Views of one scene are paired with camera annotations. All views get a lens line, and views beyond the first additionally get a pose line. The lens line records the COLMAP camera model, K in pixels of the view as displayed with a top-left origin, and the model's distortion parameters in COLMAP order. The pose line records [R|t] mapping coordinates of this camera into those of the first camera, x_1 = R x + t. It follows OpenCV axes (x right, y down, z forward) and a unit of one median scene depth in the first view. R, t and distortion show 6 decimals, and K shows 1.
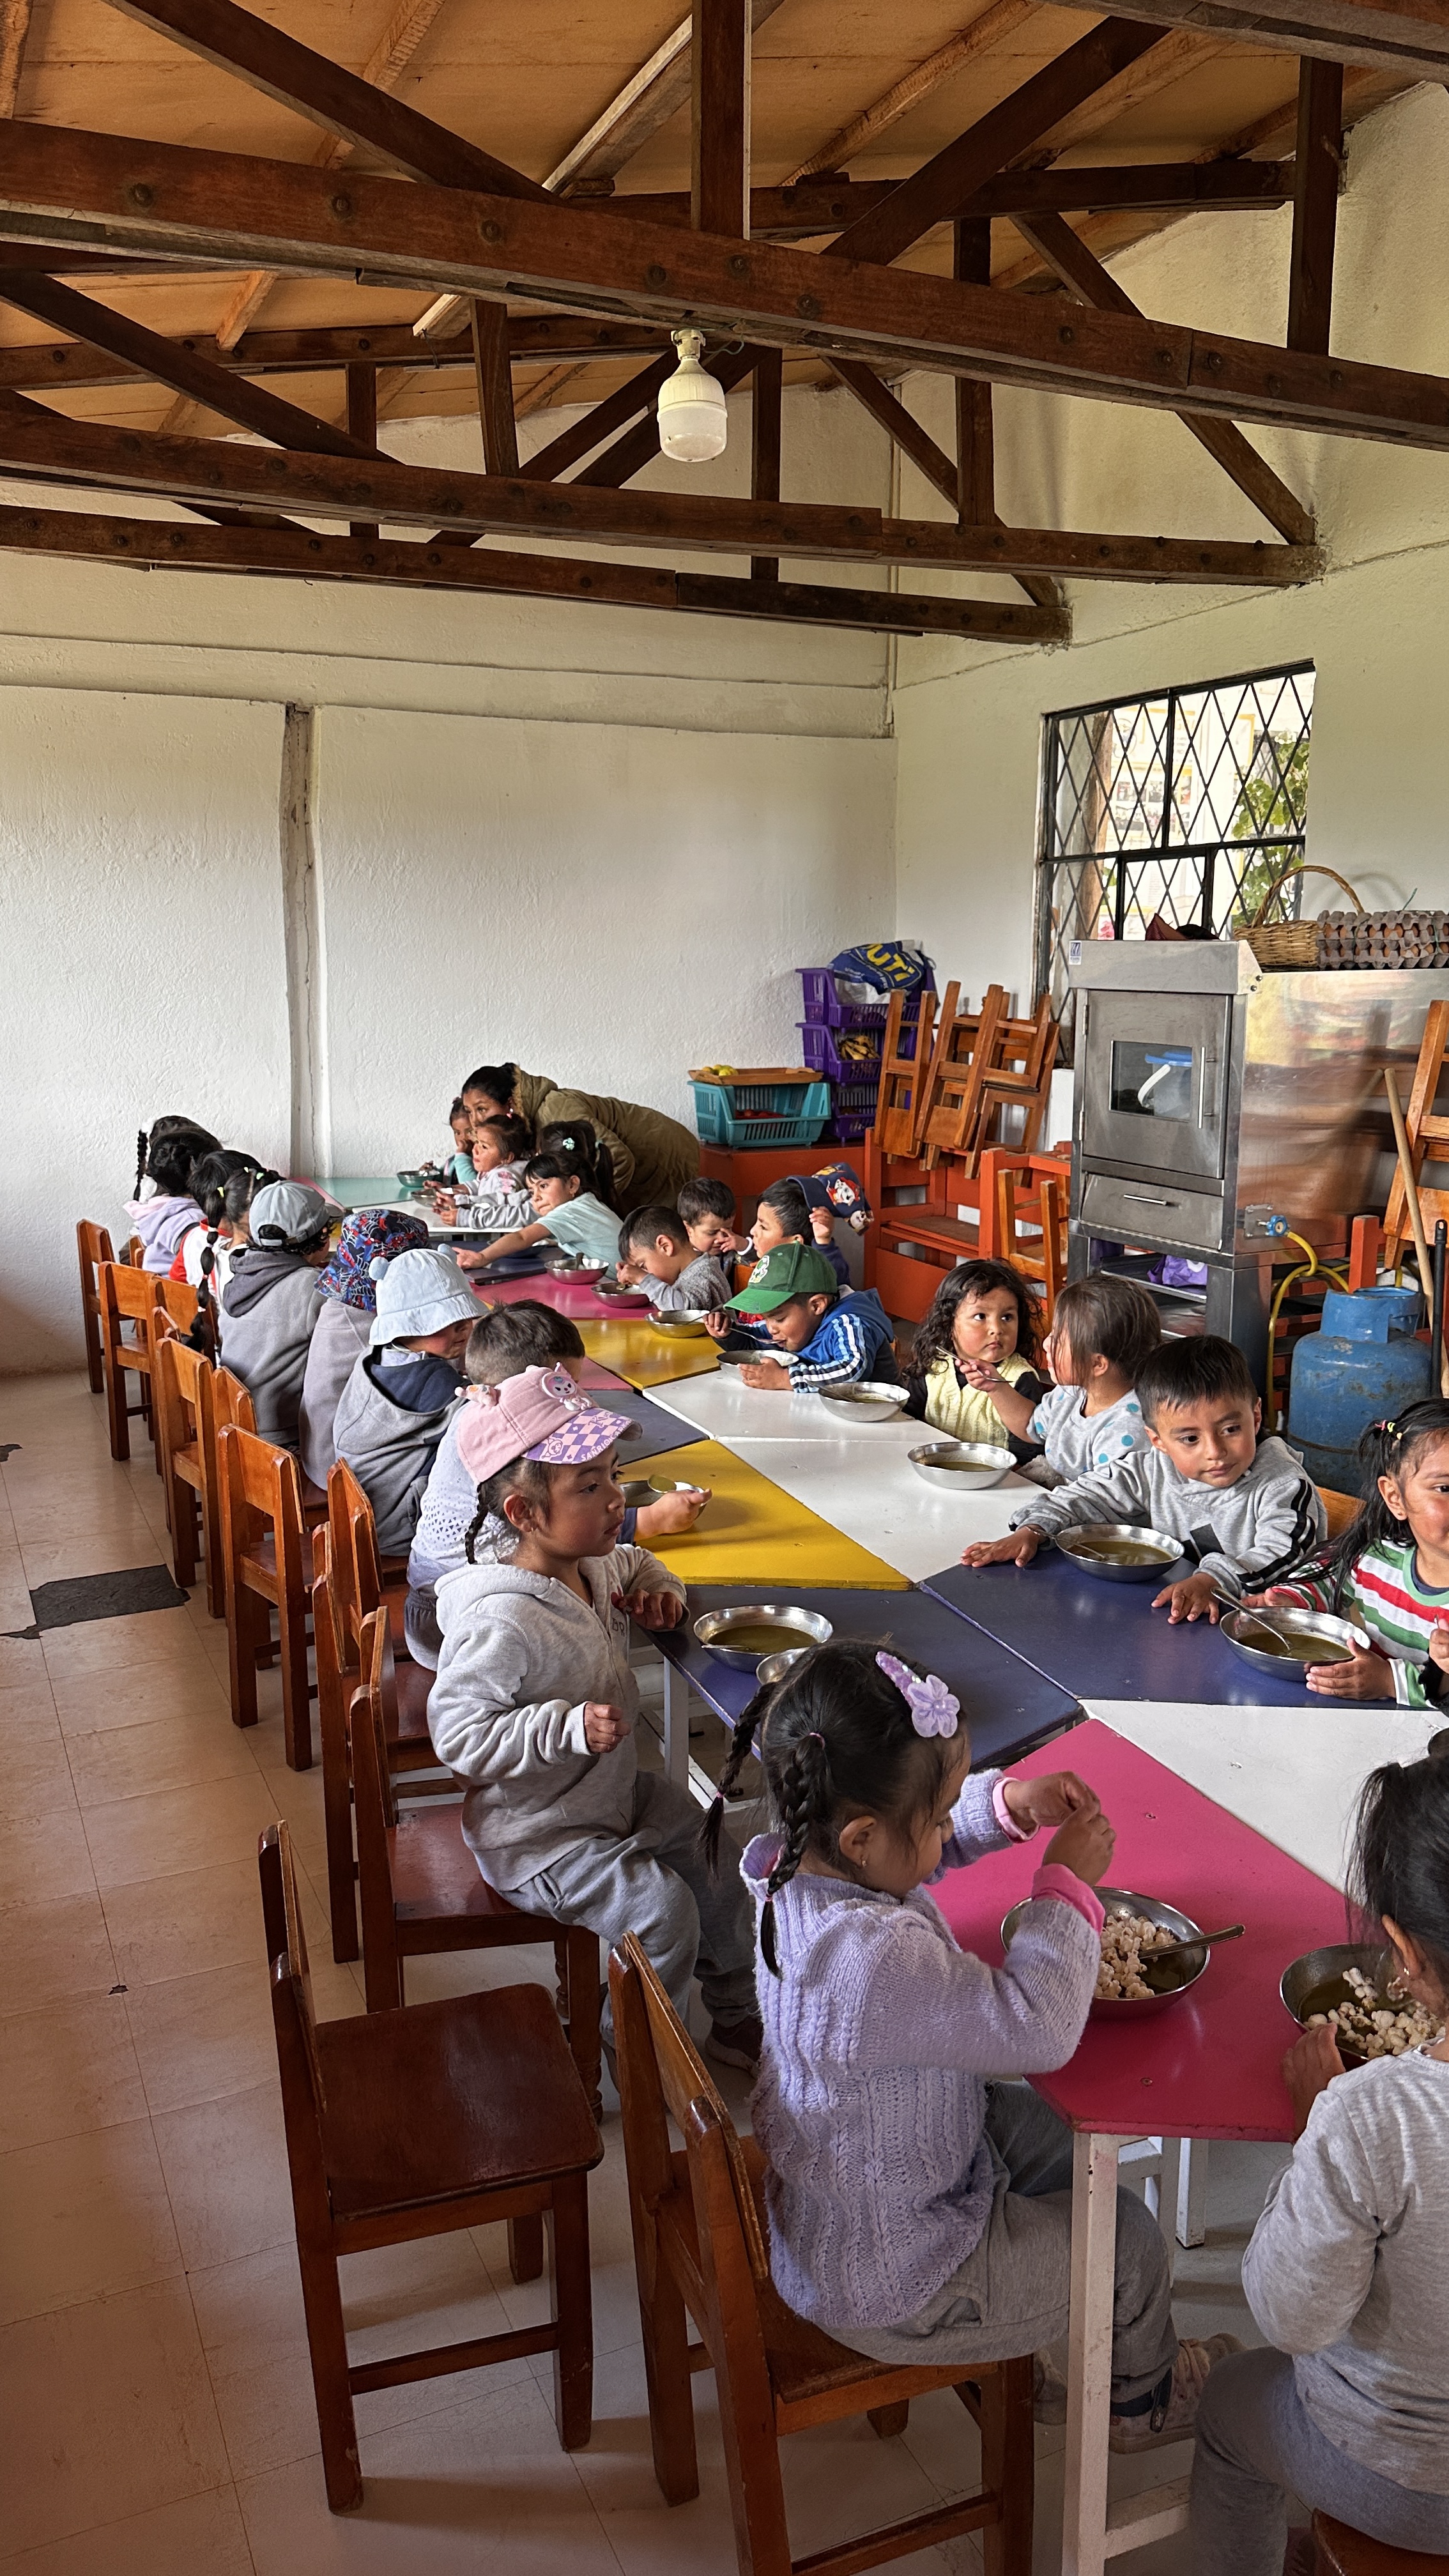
lens RADIAL K [[1814.2, 0, 728.7], [0, 1814.2, 1283.7], [0, 0, 1]] dist [0.021026, -0.001499]
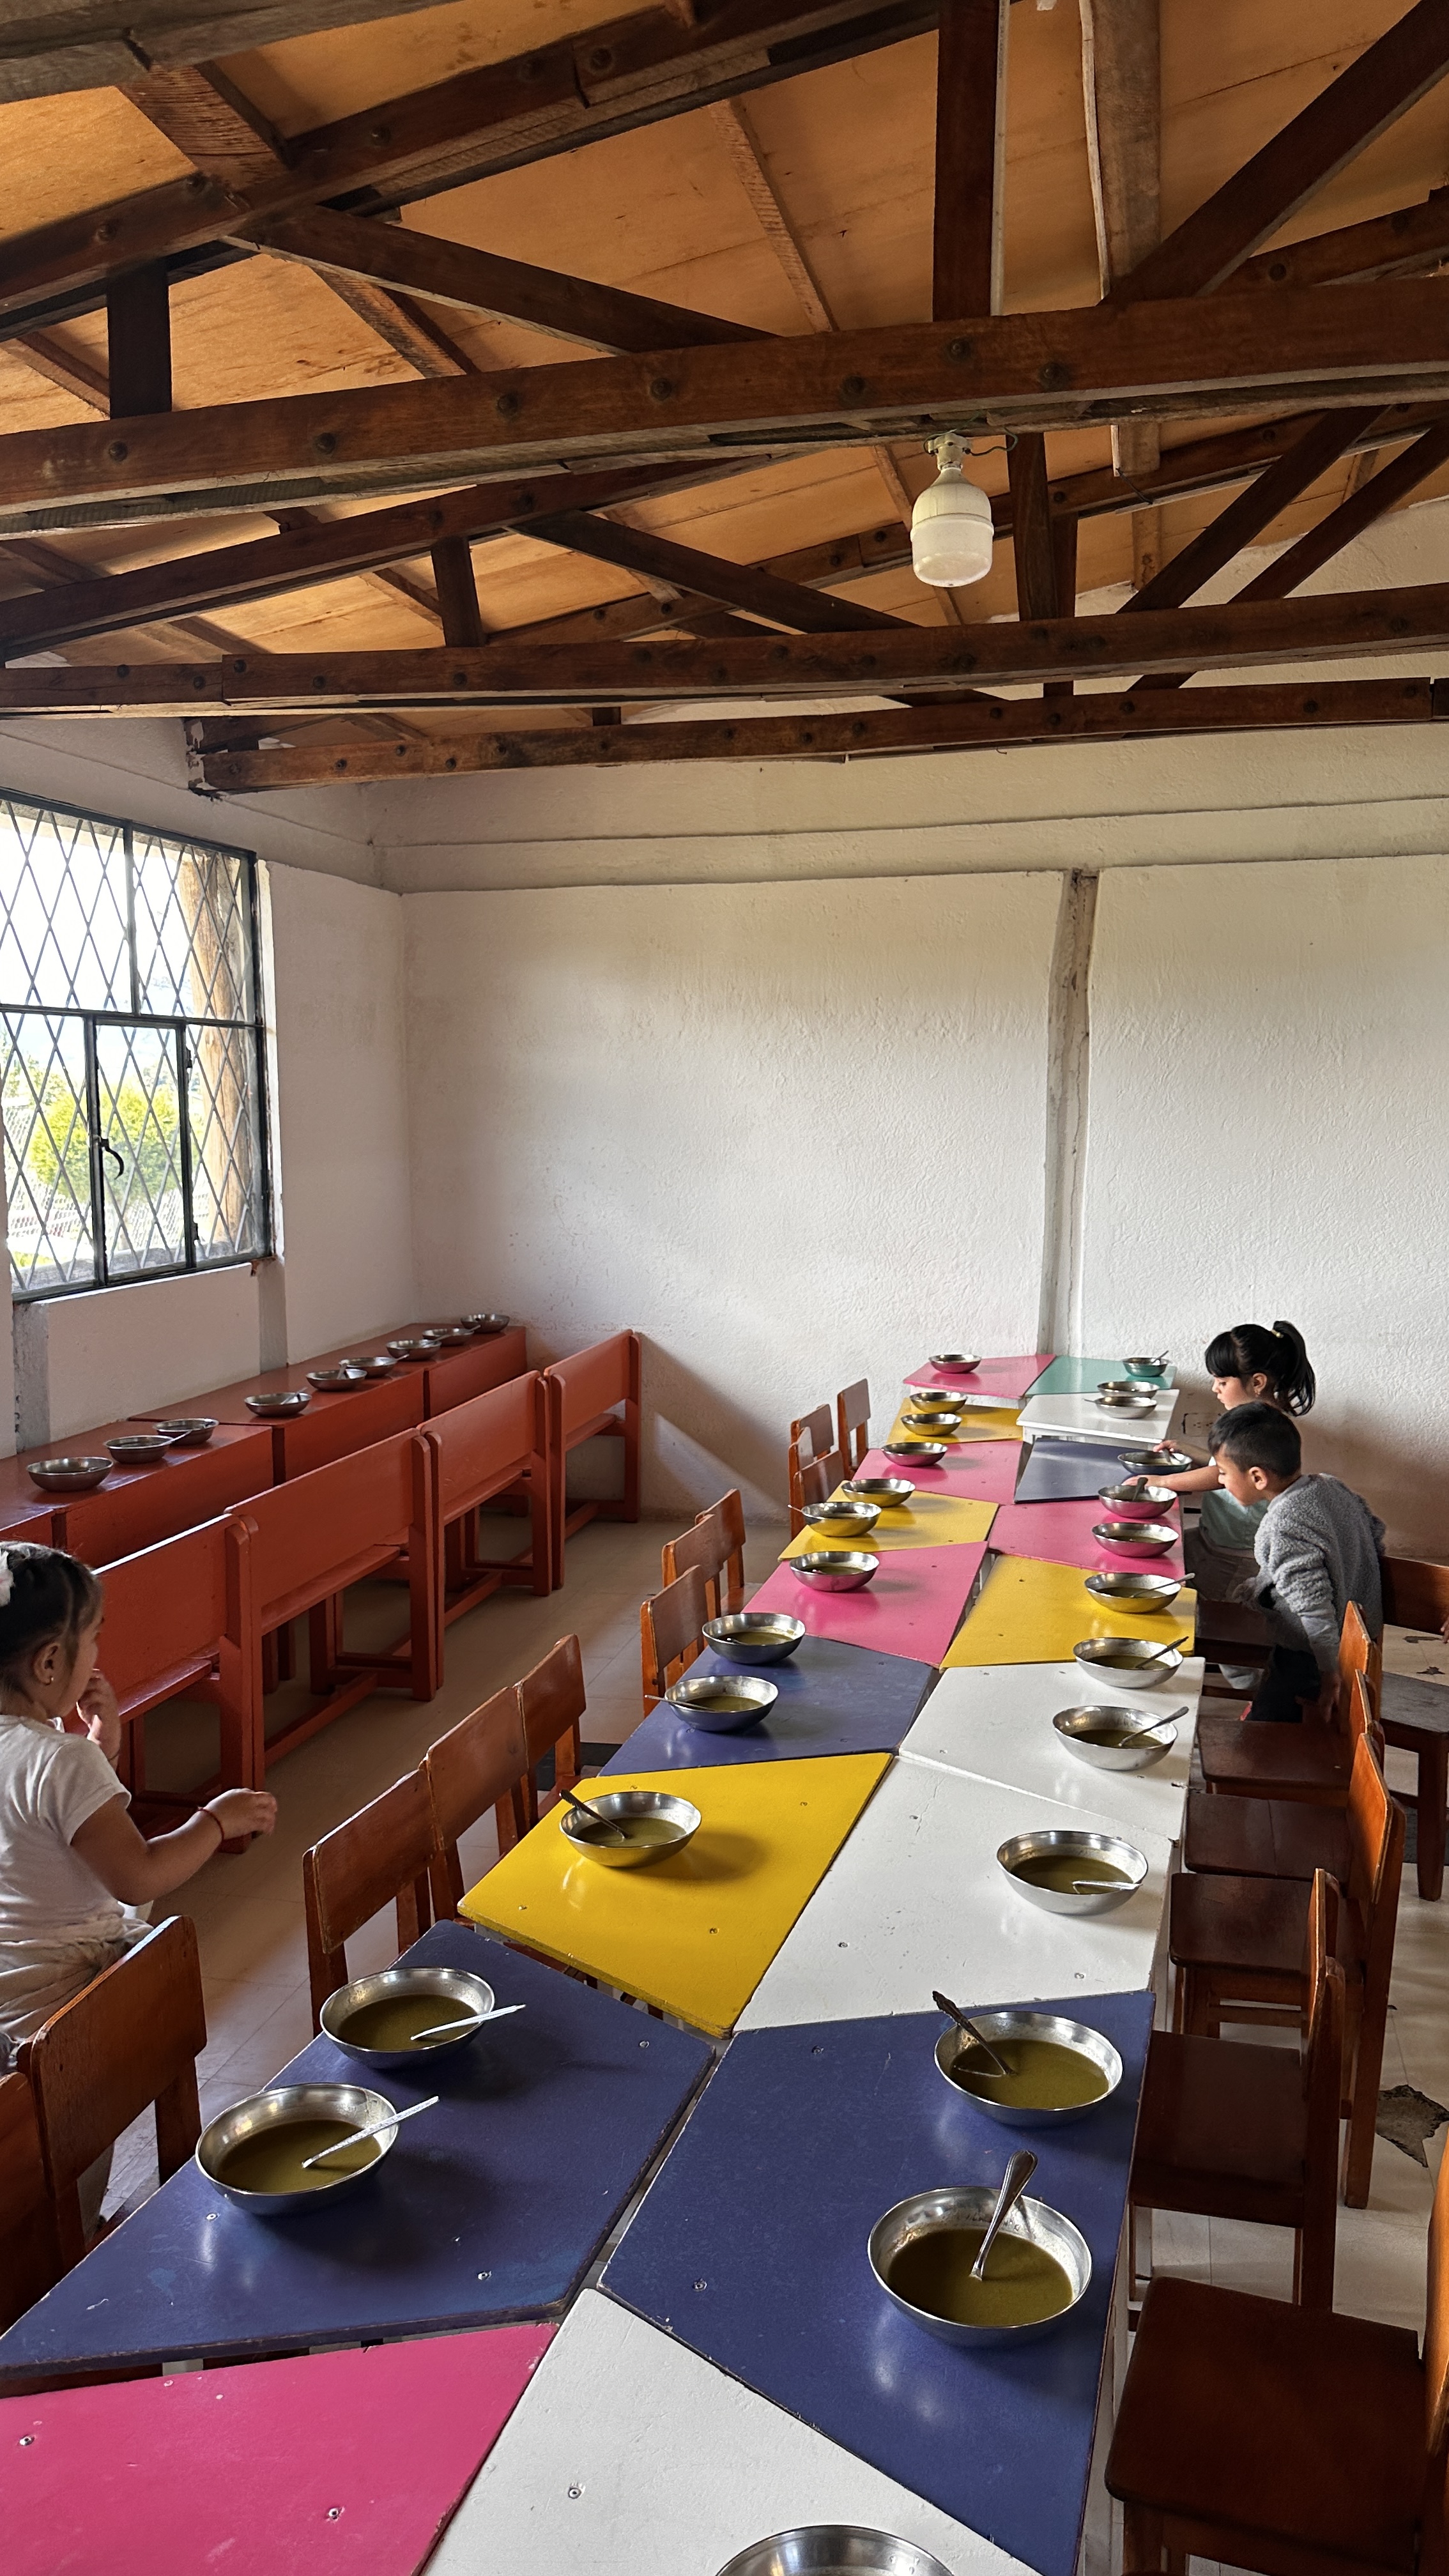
lens RADIAL K [[1814.2, 0, 722.9], [0, 1814.2, 1302.7], [0, 0, 1]] dist [0.021026, -0.001499]
pose [[0.812359, 0.048588, -0.581130, 0.229832], [-0.087333, 0.995421, -0.038856, -0.045178], [0.576581, 0.082317, 0.812882, 0.161014]]
